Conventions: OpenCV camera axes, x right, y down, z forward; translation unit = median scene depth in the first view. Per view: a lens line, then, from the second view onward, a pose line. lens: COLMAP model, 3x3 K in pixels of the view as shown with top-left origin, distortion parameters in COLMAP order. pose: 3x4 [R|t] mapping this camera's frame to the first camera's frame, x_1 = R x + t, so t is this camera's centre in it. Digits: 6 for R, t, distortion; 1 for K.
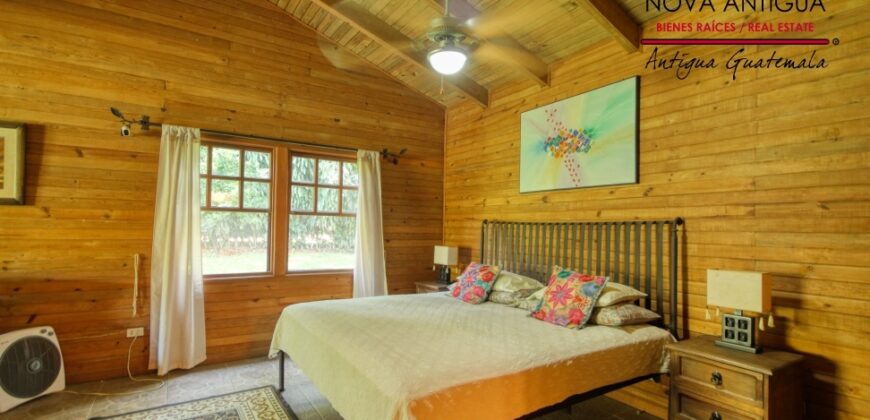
lens RADIAL K [[400.0, 0, 439.4], [0, 400.0, 219.2], [0, 0, 1]] dist [0.004124, -0.005947]
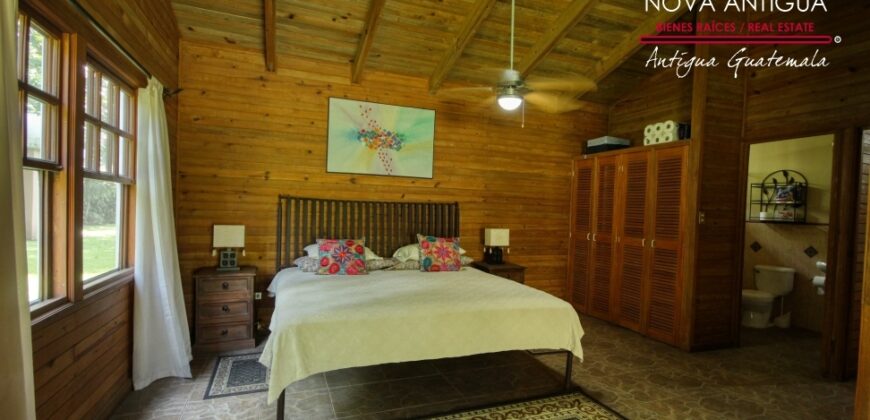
lens RADIAL K [[400.0, 0, 433.5], [0, 400.0, 216.5], [0, 0, 1]] dist [0.004124, -0.005947]
pose [[0.222432, -0.027152, 0.974570, -0.884605], [-0.048389, 0.998073, 0.038851, -0.001903], [-0.973747, -0.055800, 0.220689, 0.535101]]
